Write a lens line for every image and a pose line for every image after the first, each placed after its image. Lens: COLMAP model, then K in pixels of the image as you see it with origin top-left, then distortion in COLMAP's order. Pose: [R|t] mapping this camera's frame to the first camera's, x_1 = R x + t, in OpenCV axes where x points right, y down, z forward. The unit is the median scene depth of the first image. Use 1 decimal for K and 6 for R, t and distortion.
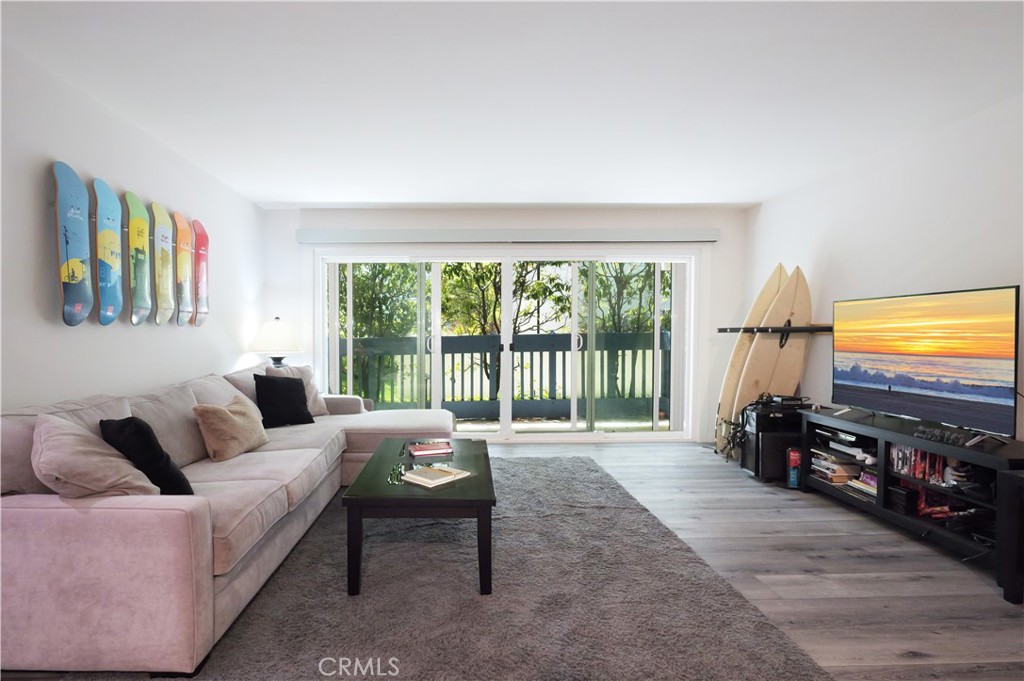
lens RADIAL K [[513.1, 0, 490.2], [0, 513.1, 338.4], [0, 0, 1]] dist [-0.015575, 0.003194]
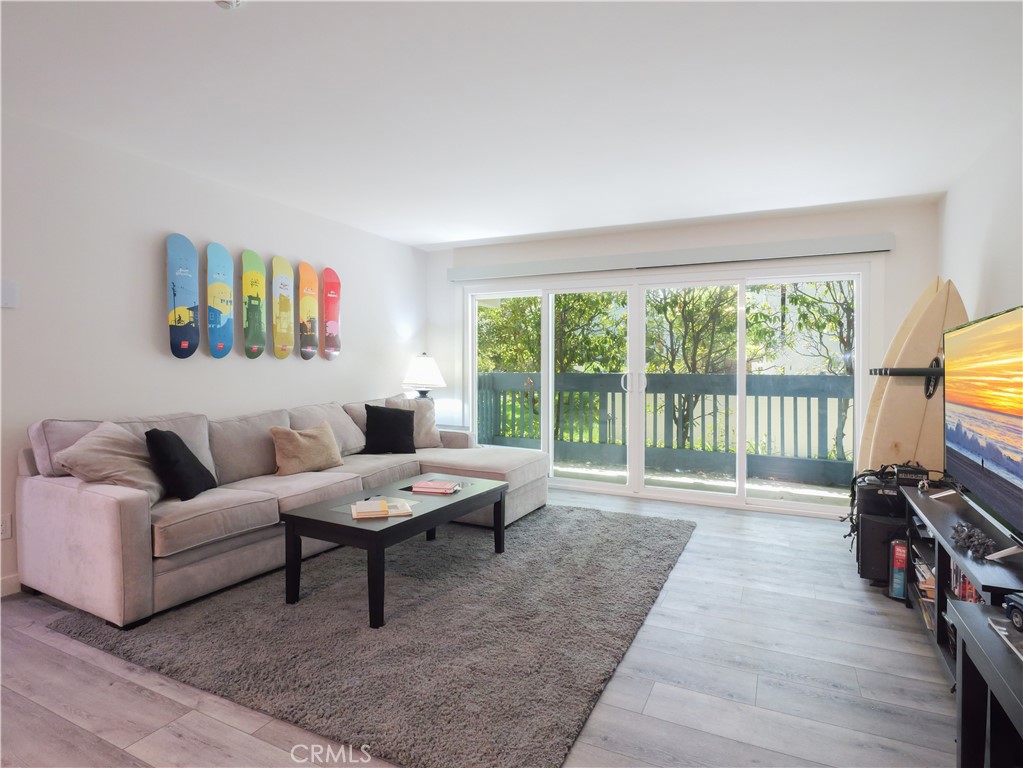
lens RADIAL K [[566.5, 0, 550.6], [0, 566.5, 366.7], [0, 0, 1]] dist [-0.013665, -0.002660]
pose [[0.898134, 0.012570, -0.439542, 0.511230], [-0.021288, 0.999662, -0.014910, -0.001673], [0.439206, 0.022748, 0.898098, 0.096568]]
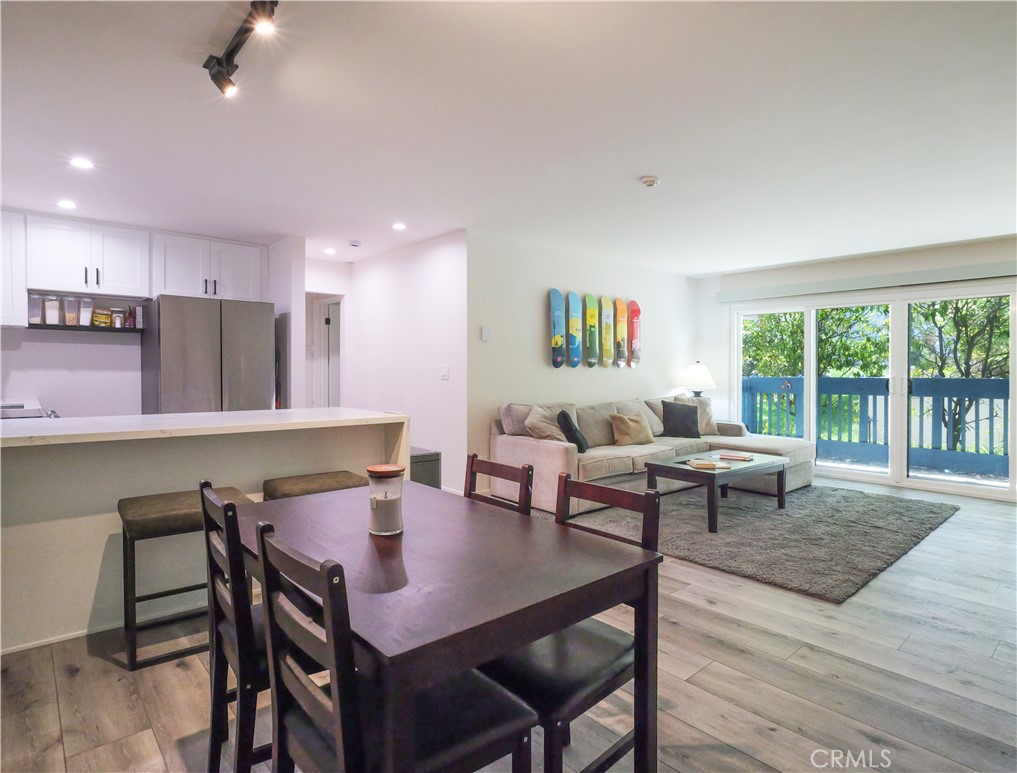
lens RADIAL K [[558.2, 0, 511.5], [0, 558.2, 376.6], [0, 0, 1]] dist [-0.015607, -0.002516]
pose [[0.610771, 0.019675, -0.791563, 0.659843], [-0.022054, 0.999726, 0.007833, -0.002978], [0.791500, 0.012673, 0.611037, -0.403758]]
